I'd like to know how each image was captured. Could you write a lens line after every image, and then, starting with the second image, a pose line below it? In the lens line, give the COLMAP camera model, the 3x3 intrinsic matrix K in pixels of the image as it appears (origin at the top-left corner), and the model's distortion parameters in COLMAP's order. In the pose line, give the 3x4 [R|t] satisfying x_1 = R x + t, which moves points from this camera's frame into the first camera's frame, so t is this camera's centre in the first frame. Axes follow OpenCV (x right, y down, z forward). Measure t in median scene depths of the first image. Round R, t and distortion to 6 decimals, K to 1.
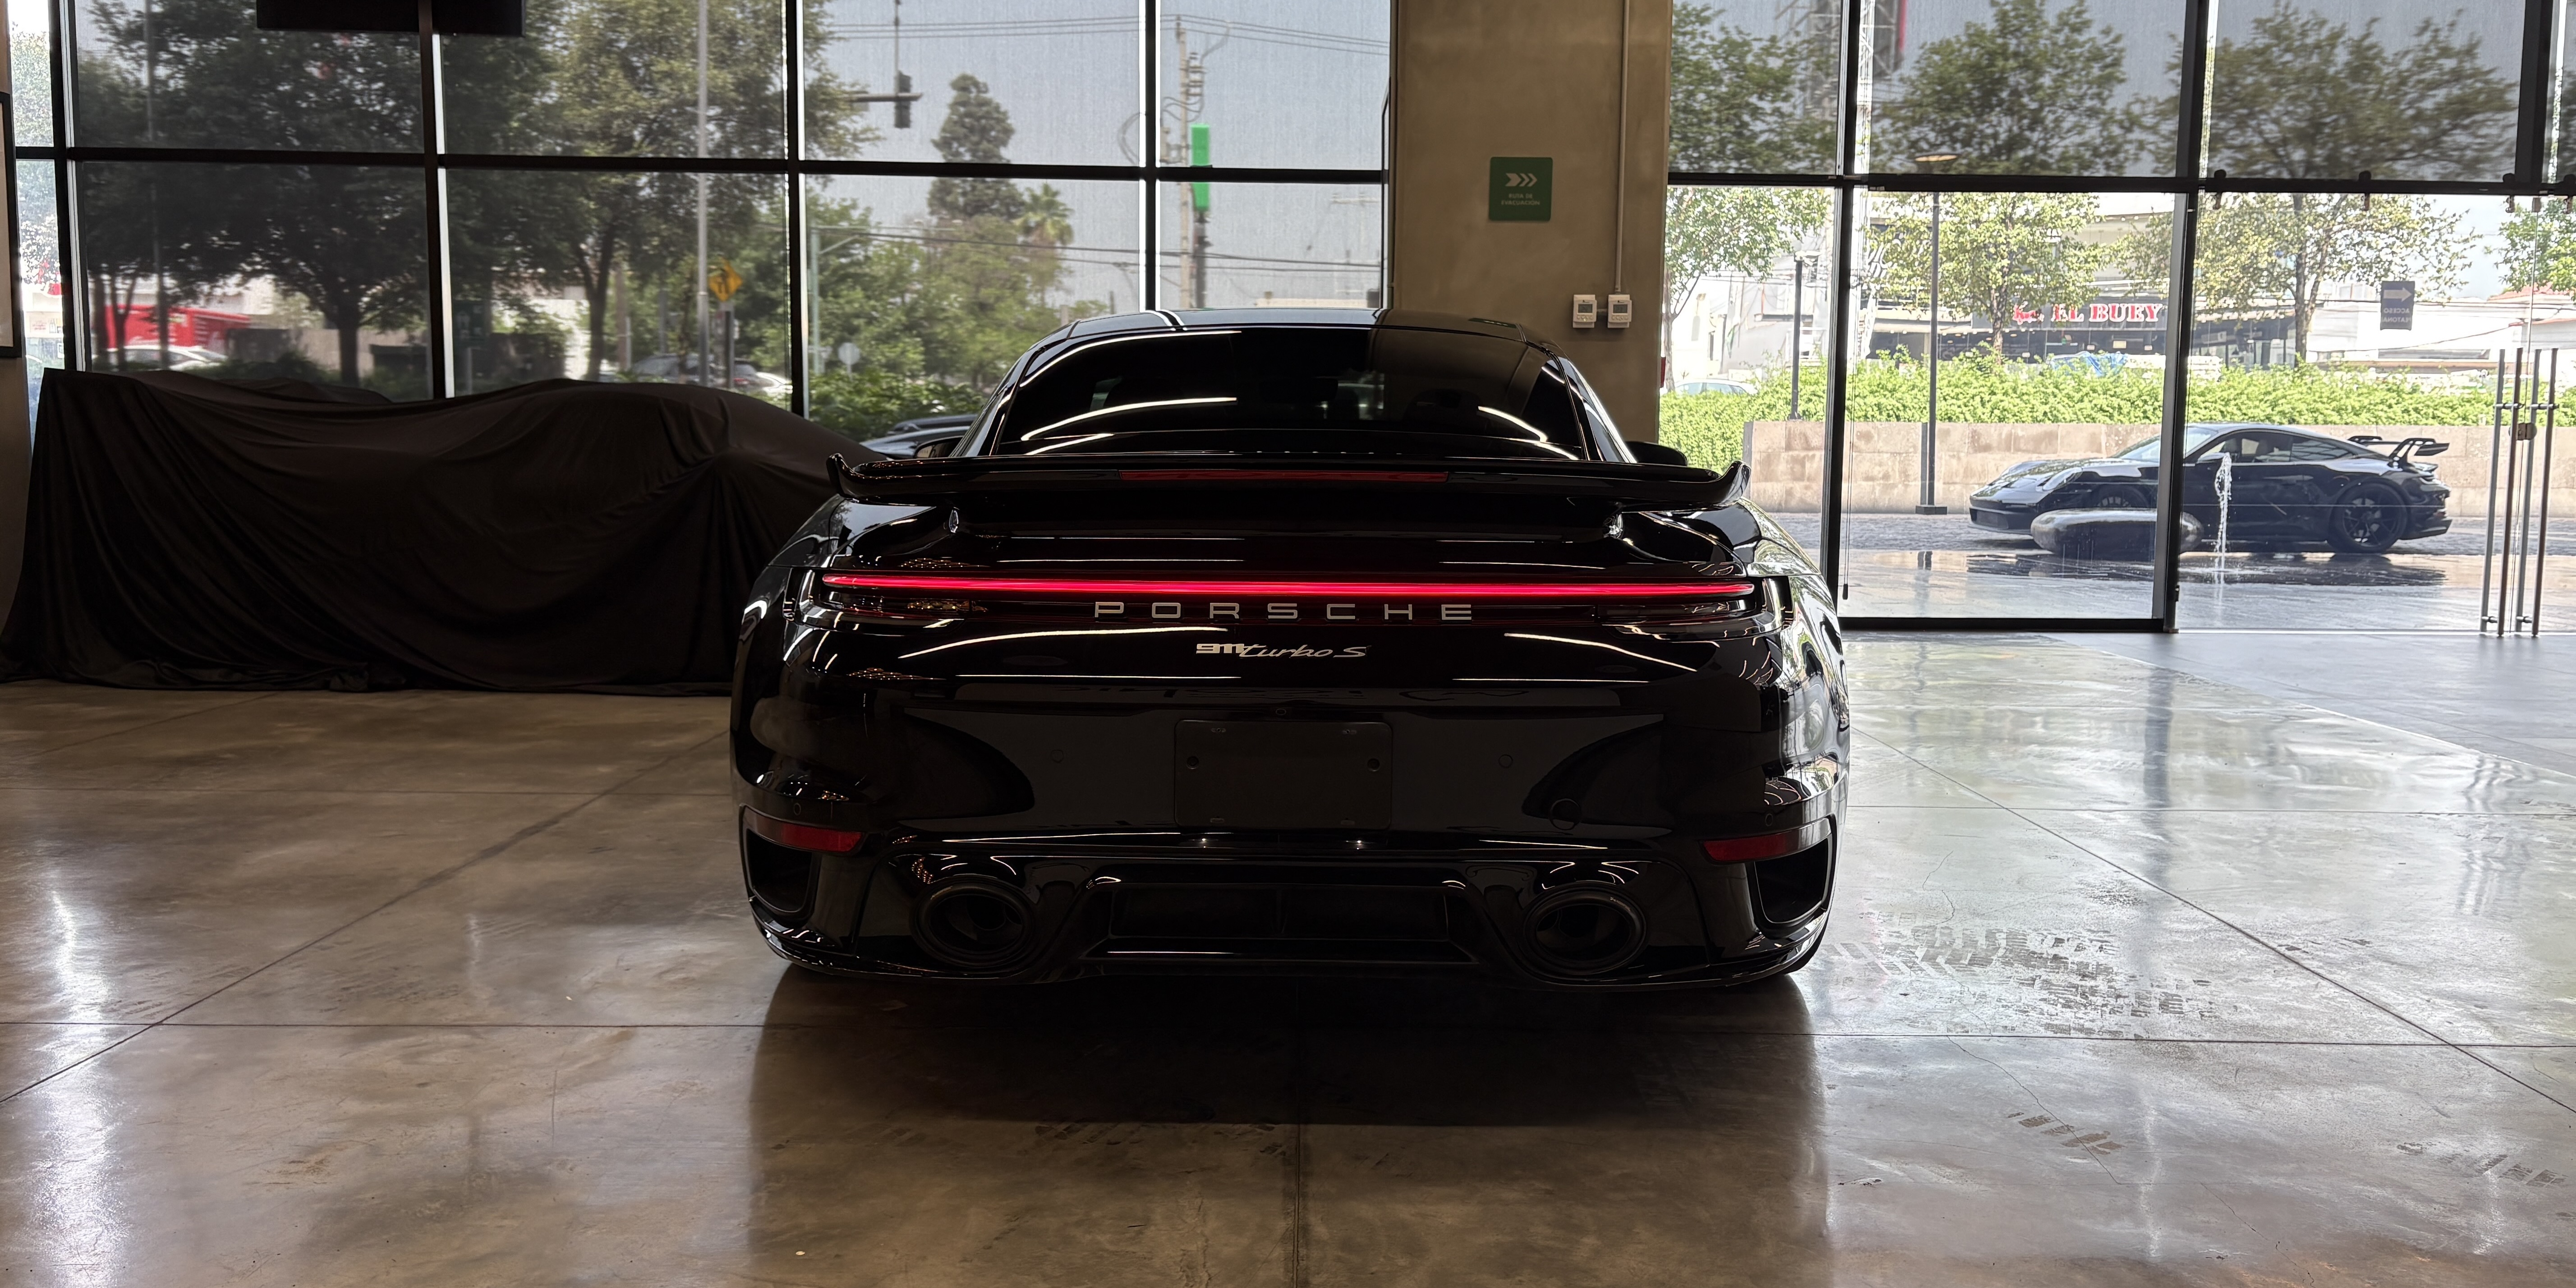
lens RADIAL K [[1952.4, 0, 1290.3], [0, 1952.4, 648.0], [0, 0, 1]] dist [0.035304, -0.037200]
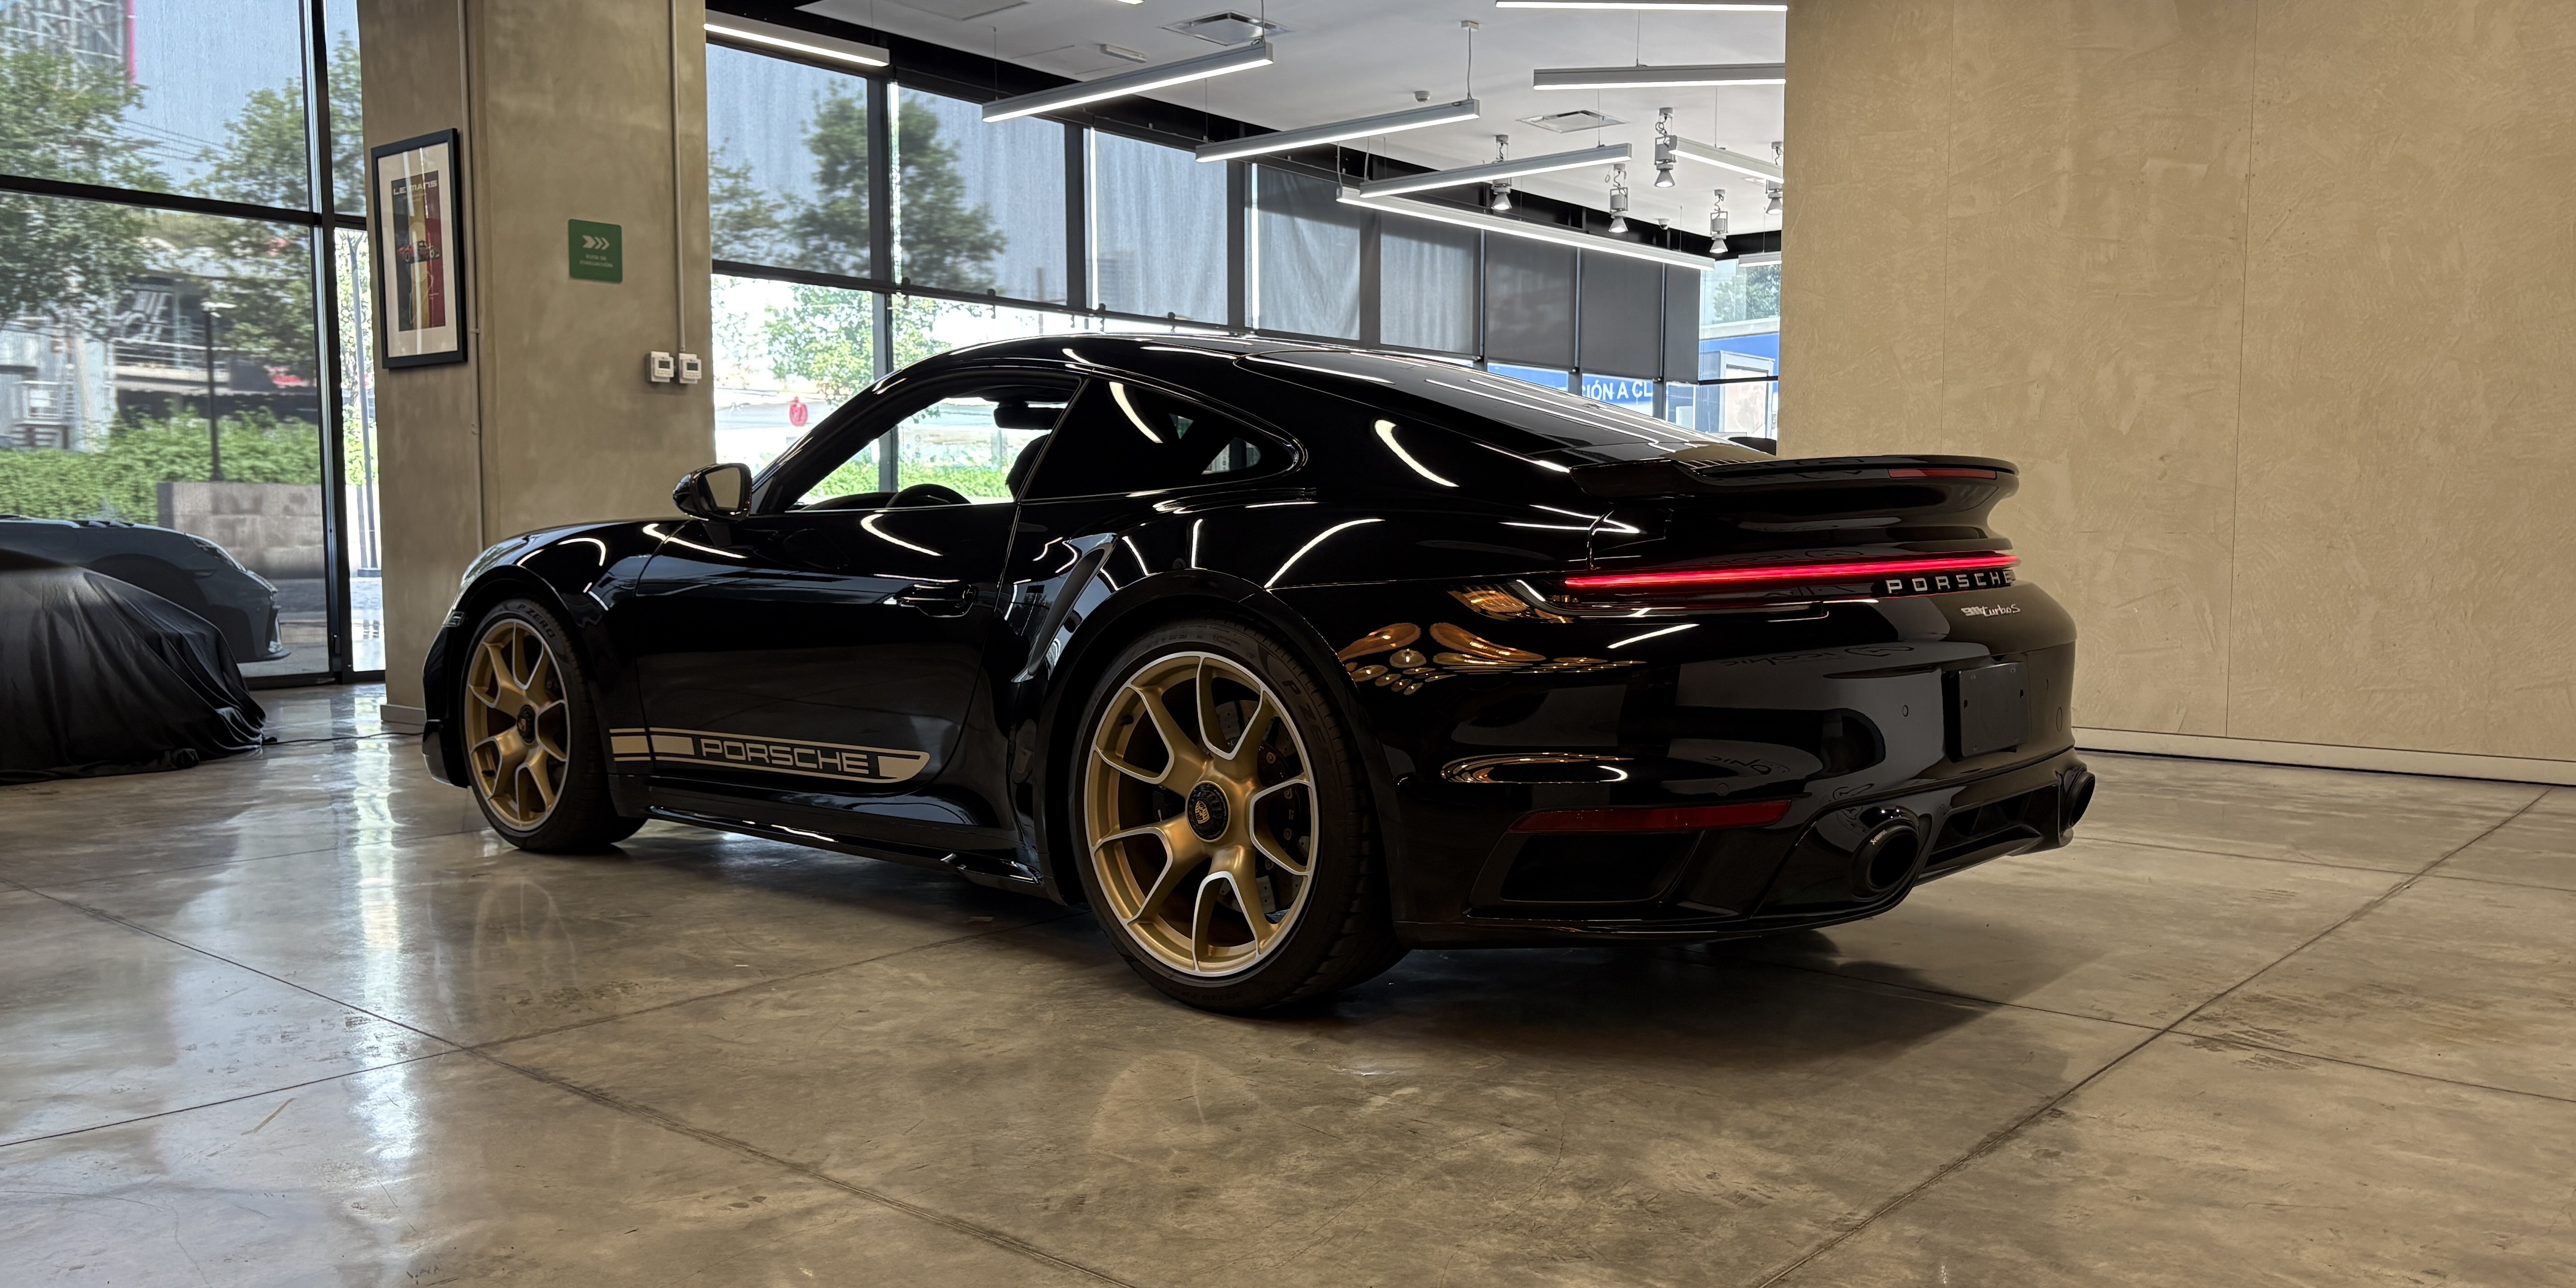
lens RADIAL K [[1952.4, 0, 1285.4], [0, 1952.4, 649.7], [0, 0, 1]] dist [0.035304, -0.037200]
pose [[0.649870, -0.062785, 0.757448, -0.467211], [0.088948, 0.996017, 0.006245, 0.010891], [-0.754823, 0.063315, 0.652866, 0.021898]]
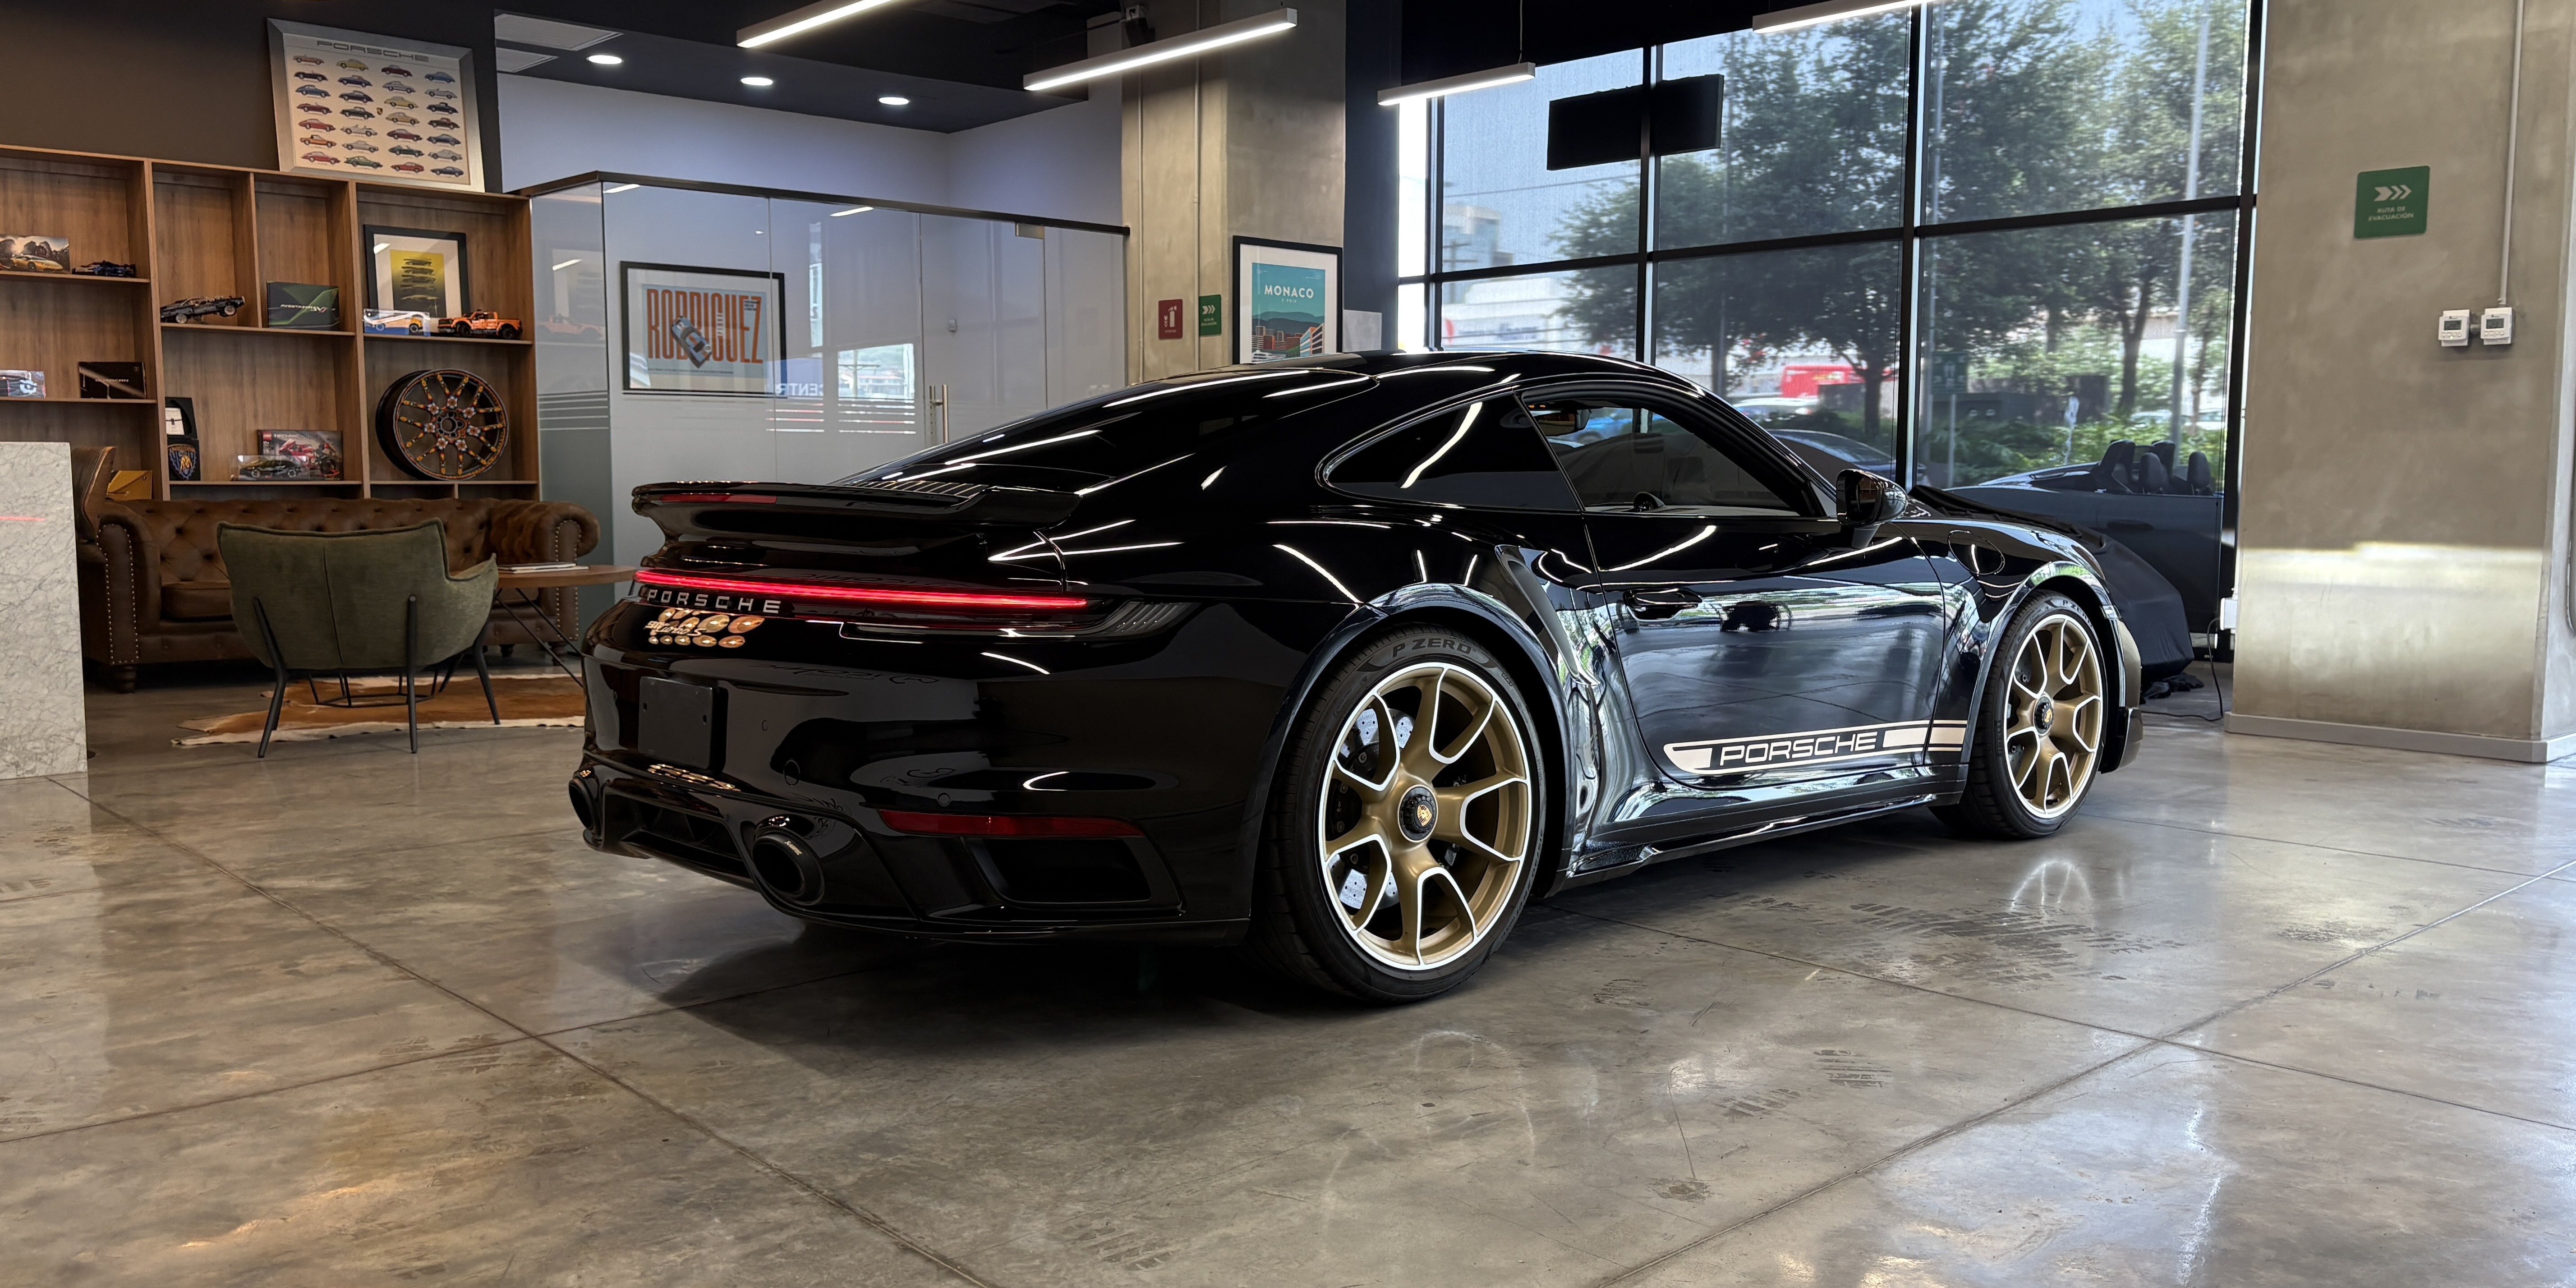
lens RADIAL K [[1952.4, 0, 1285.5], [0, 1952.4, 647.6], [0, 0, 1]] dist [0.035304, -0.037200]
pose [[0.679940, 0.058504, -0.730930, 0.460278], [-0.073671, 0.997219, 0.011285, 0.007289], [0.729557, 0.046175, 0.682359, -0.024625]]
